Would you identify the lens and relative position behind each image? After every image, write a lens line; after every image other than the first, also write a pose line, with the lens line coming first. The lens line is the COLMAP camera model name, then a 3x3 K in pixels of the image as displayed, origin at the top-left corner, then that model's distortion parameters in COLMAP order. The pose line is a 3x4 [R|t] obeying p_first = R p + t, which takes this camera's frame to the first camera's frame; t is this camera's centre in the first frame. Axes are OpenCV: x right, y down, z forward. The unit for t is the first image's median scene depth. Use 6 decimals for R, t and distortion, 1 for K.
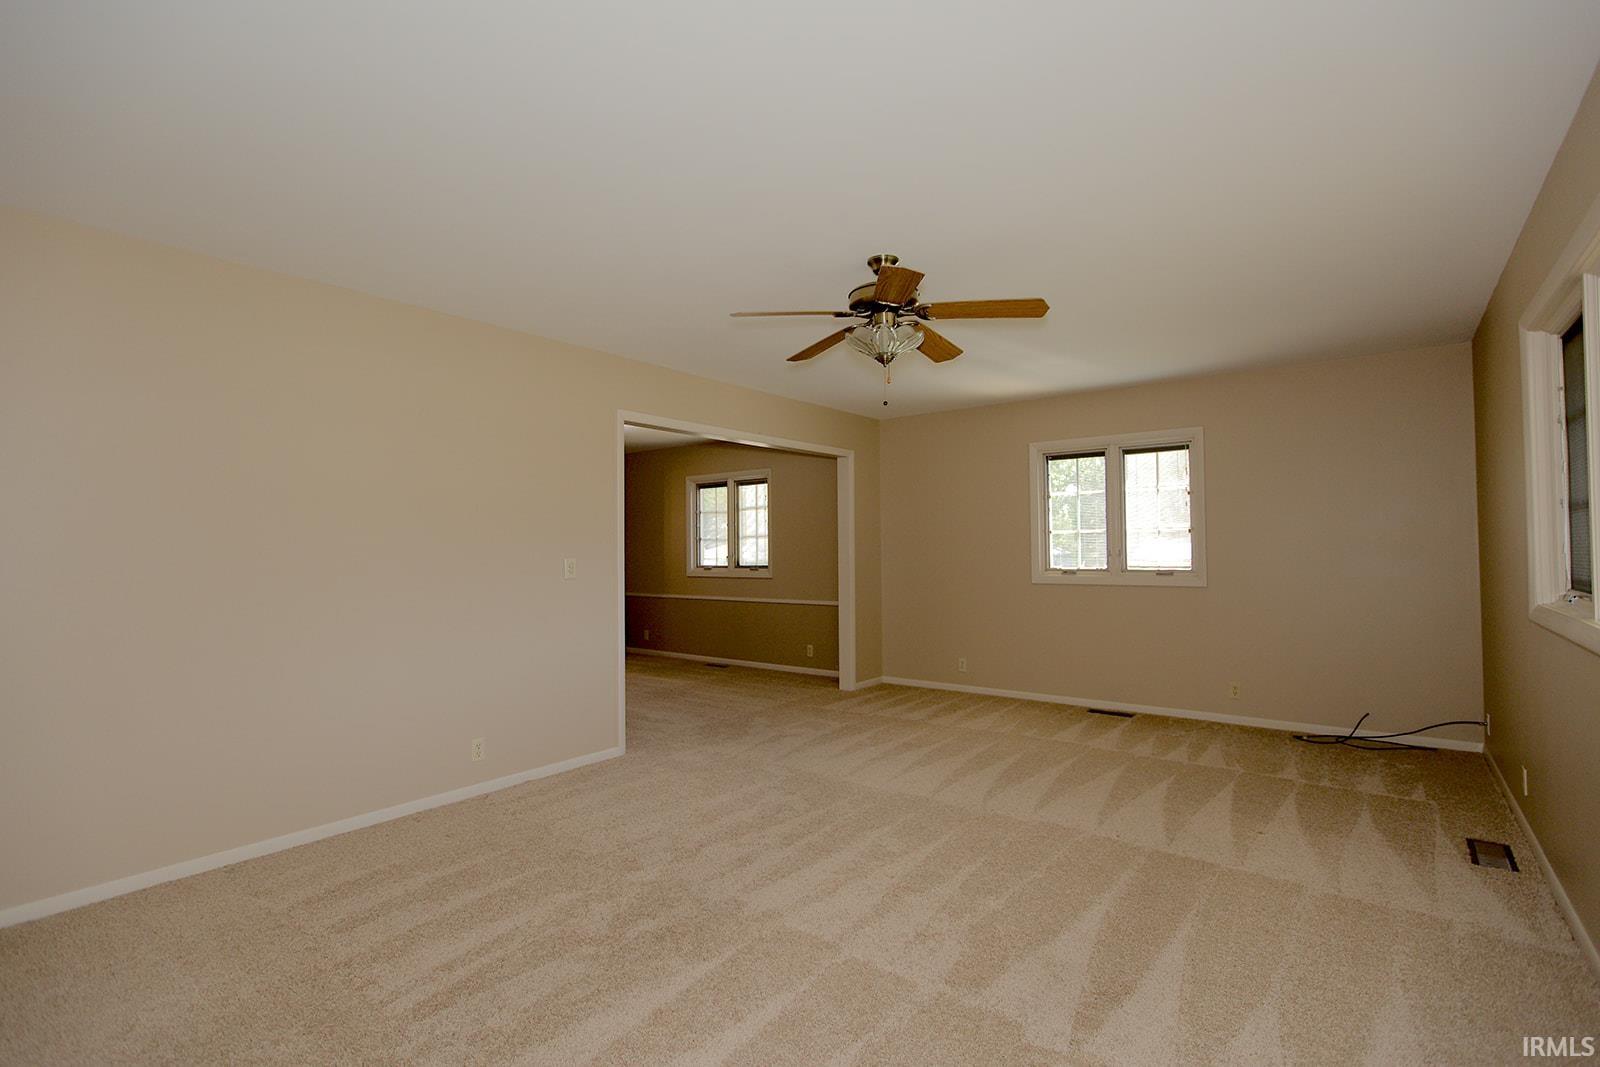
lens RADIAL K [[731.7, 0, 801.6], [0, 731.7, 531.2], [0, 0, 1]] dist [-0.015437, 0.007704]
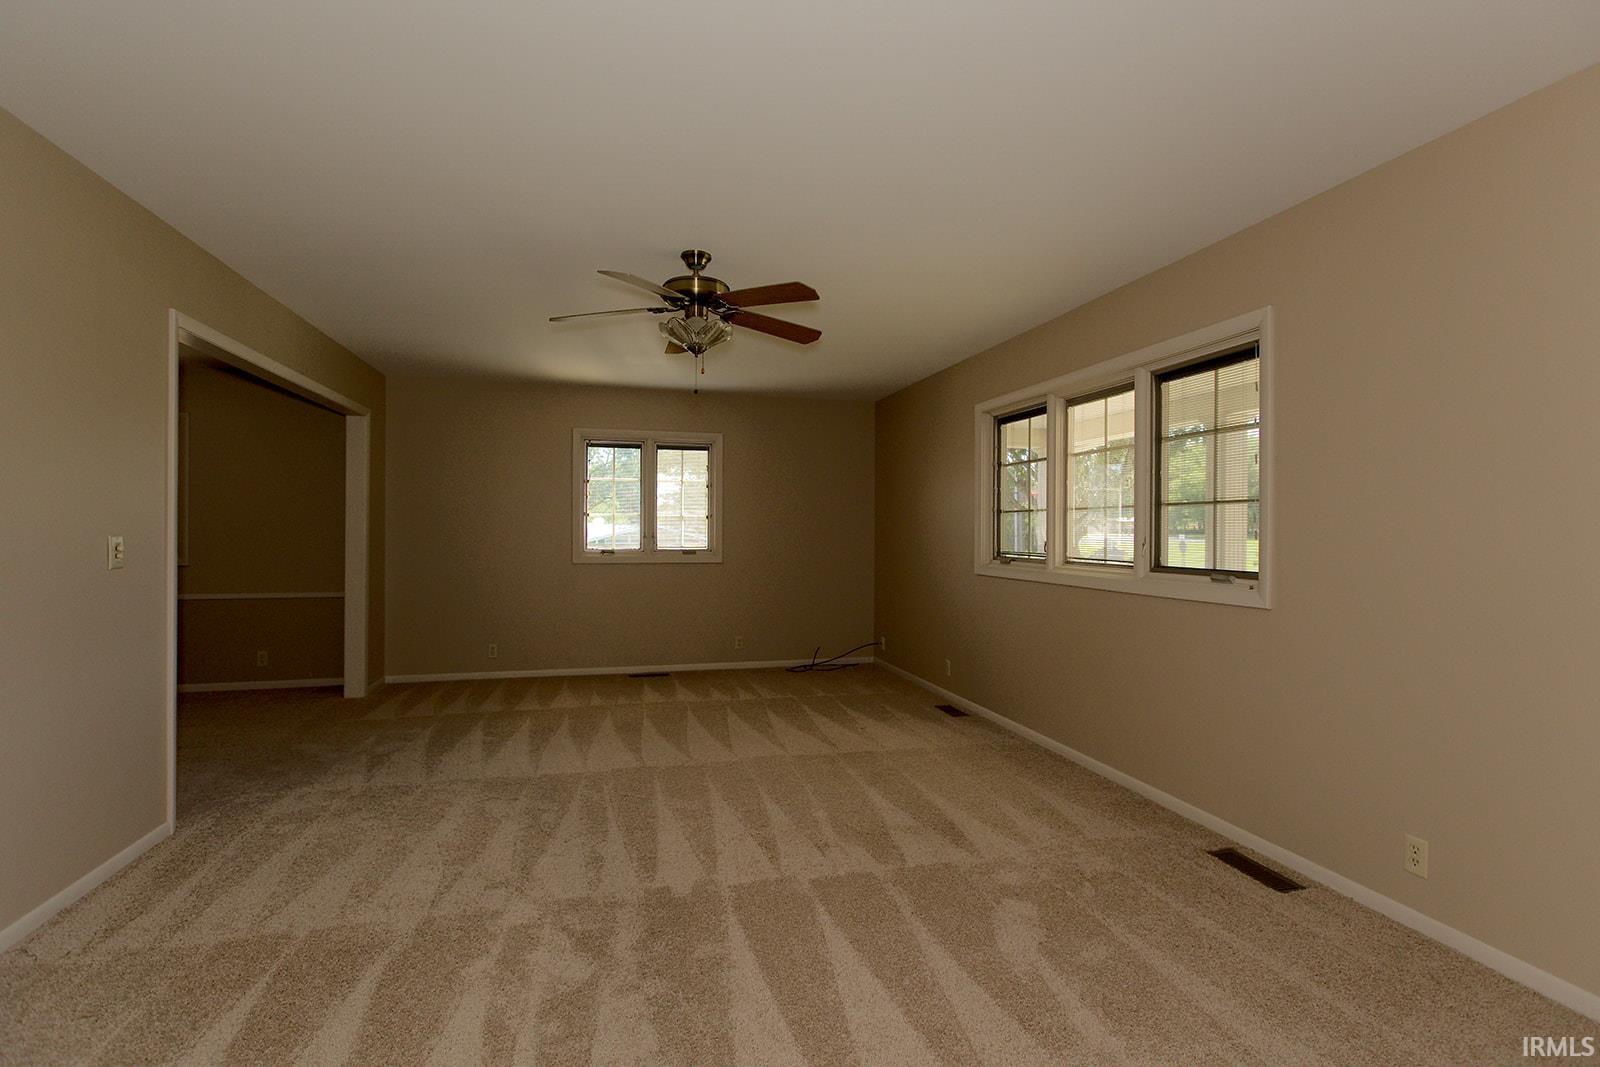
lens RADIAL K [[731.7, 0, 801.6], [0, 731.7, 531.2], [0, 0, 1]] dist [-0.015437, 0.007704]
pose [[0.611369, 0.012306, 0.791250, -0.420085], [-0.031798, 0.999454, 0.009025, 0.007660], [-0.790707, -0.030678, 0.611426, 0.148687]]
